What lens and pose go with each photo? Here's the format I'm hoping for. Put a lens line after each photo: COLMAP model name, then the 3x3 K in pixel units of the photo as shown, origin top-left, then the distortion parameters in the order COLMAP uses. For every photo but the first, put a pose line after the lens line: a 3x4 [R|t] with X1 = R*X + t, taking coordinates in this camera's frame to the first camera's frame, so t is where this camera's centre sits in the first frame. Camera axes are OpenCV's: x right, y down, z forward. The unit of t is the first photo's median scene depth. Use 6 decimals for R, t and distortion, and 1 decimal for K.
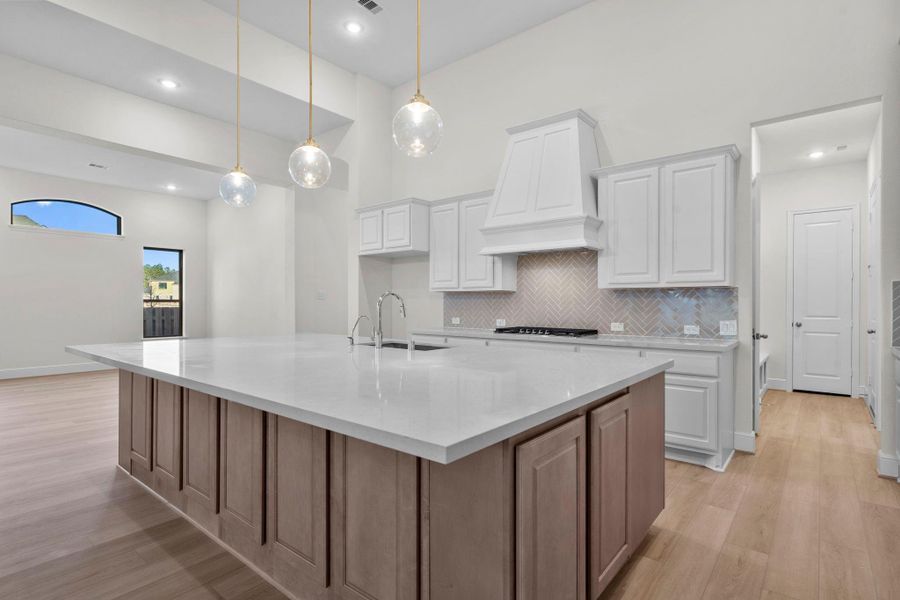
lens RADIAL K [[448.7, 0, 452.2], [0, 448.7, 303.3], [0, 0, 1]] dist [0.004455, 0.000349]
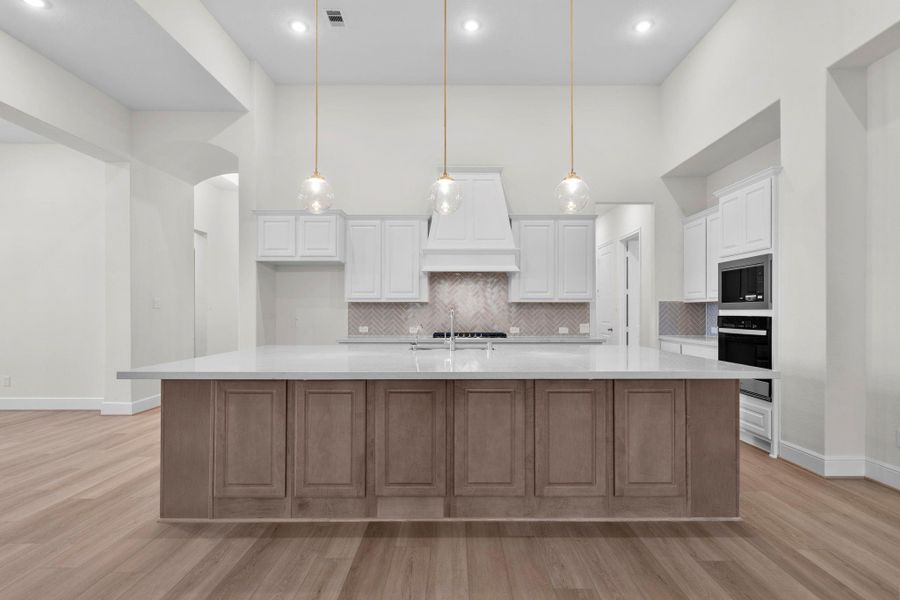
lens RADIAL K [[455.5, 0, 451.4], [0, 455.5, 307.0], [0, 0, 1]] dist [-0.003794, -0.000285]
pose [[0.776904, 0.006333, 0.629587, -0.661395], [0.000049, 0.999949, -0.010119, -0.003907], [-0.629619, 0.007892, 0.776864, 0.040916]]
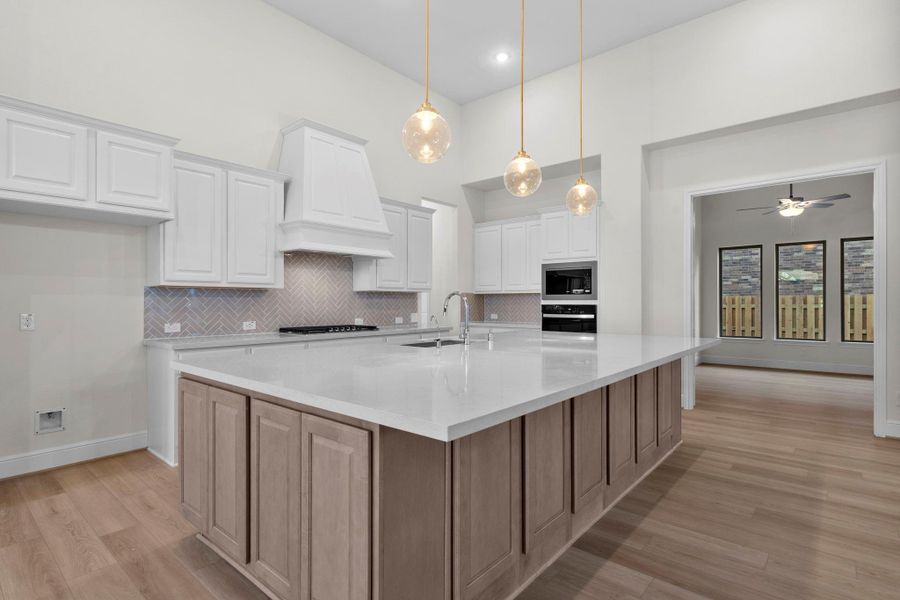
lens RADIAL K [[453.3, 0, 453.7], [0, 453.3, 297.2], [0, 0, 1]] dist [-0.003877, -0.000082]
pose [[0.015009, 0.010865, 0.999828, -0.887532], [-0.000590, 0.999941, -0.010857, -0.001461], [-0.999887, -0.000427, 0.015015, 0.722344]]
